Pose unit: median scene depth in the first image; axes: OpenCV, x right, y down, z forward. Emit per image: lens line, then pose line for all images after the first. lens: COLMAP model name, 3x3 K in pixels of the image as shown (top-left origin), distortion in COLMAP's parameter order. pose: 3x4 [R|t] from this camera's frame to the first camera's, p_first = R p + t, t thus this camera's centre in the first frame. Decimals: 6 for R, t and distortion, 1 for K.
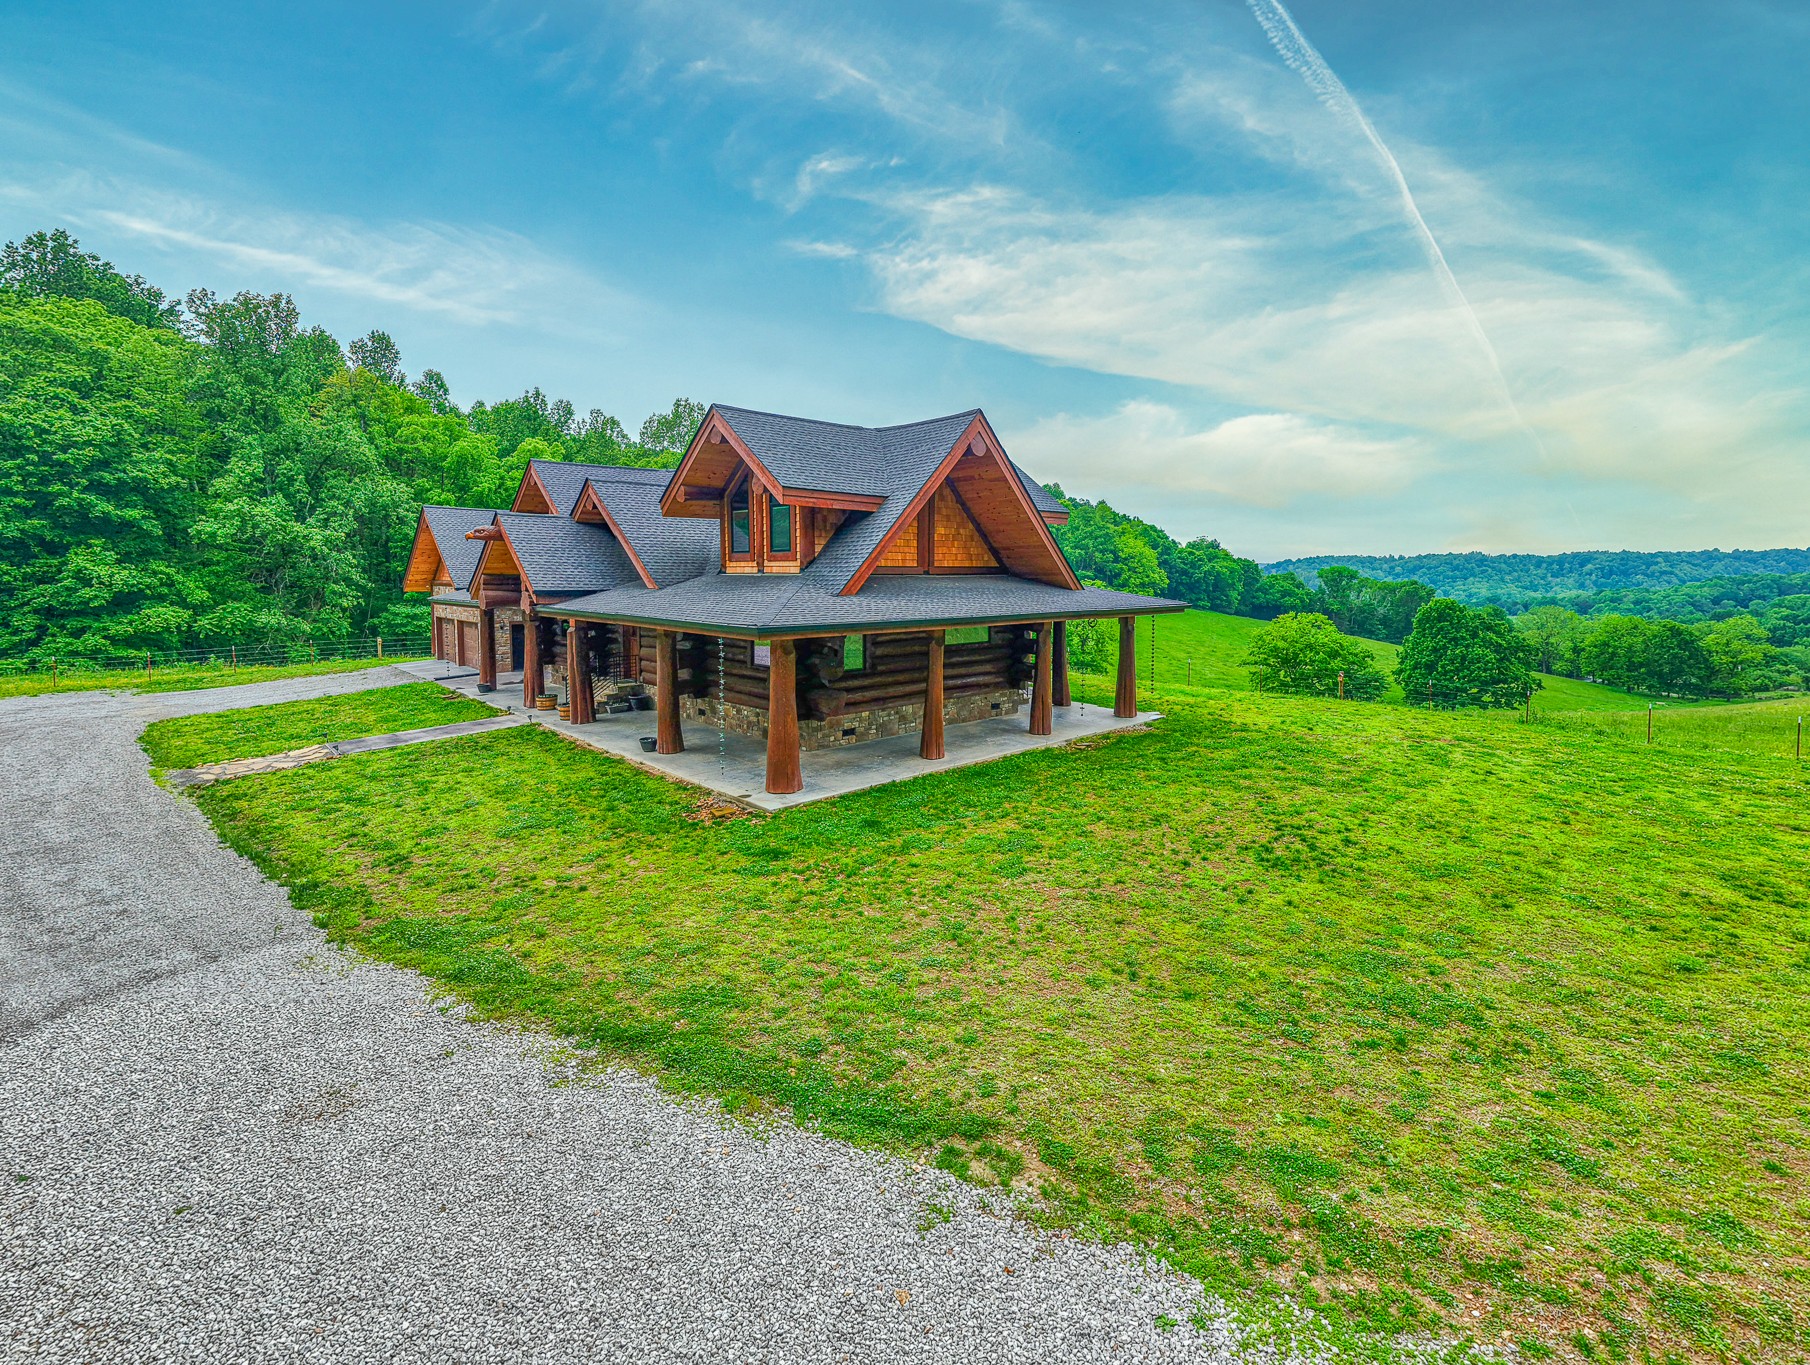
lens RADIAL K [[807.6, 0, 895.7], [0, 807.6, 666.8], [0, 0, 1]] dist [0.003278, -0.000033]
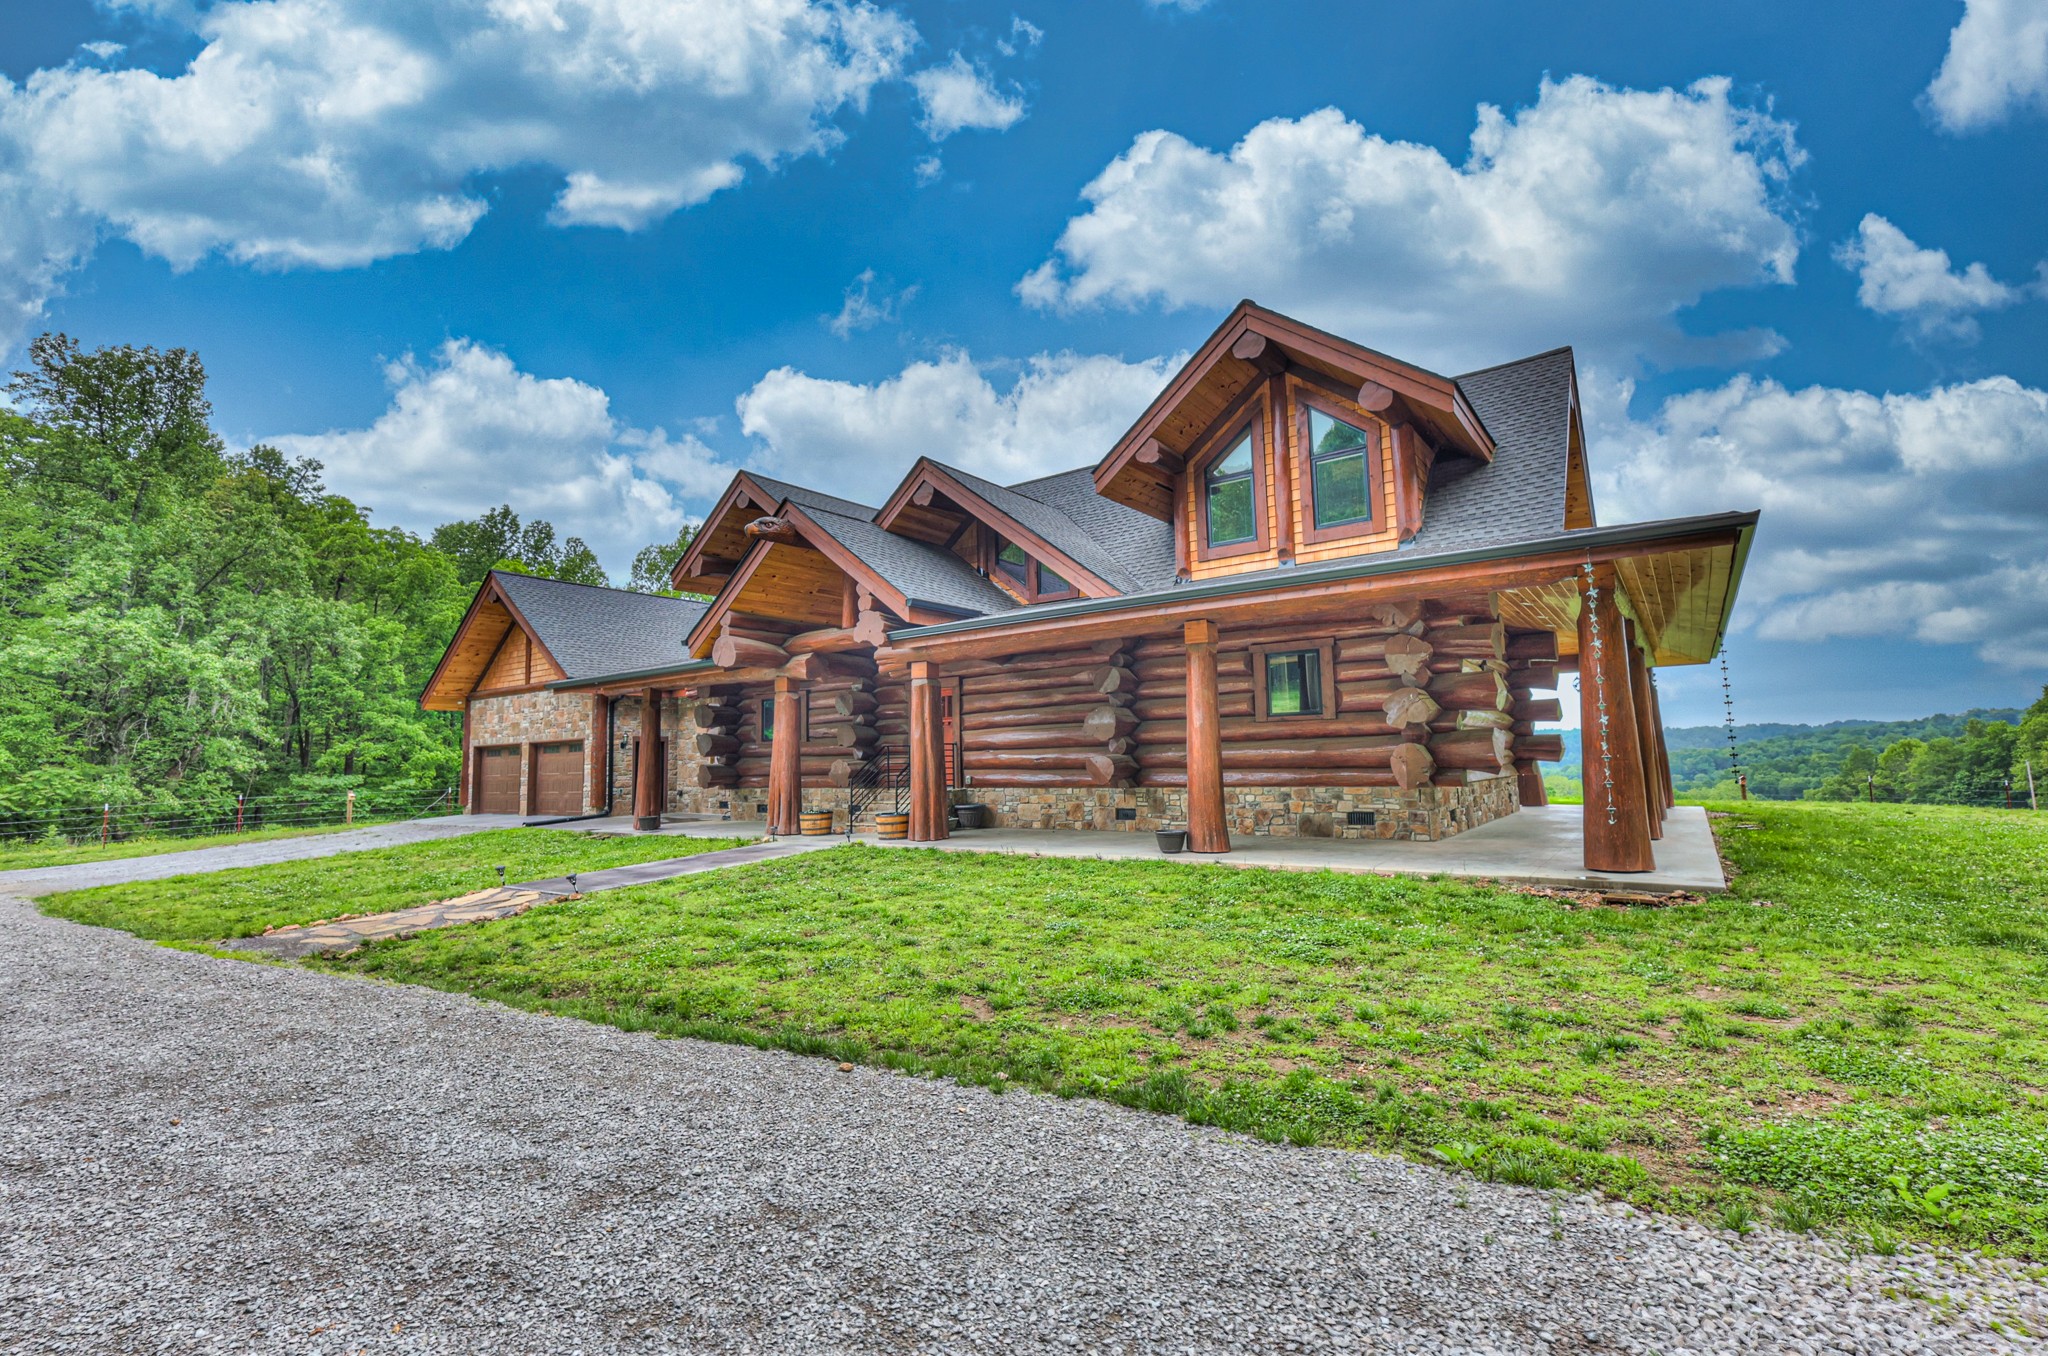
lens RADIAL K [[927.2, 0, 1030.3], [0, 927.2, 683.7], [0, 0, 1]] dist [0.001376, 0.000531]
pose [[0.983038, -0.012857, 0.182950, -0.083744], [0.048904, 0.979797, -0.193921, 0.017588], [-0.176761, 0.199579, 0.963807, 0.059623]]
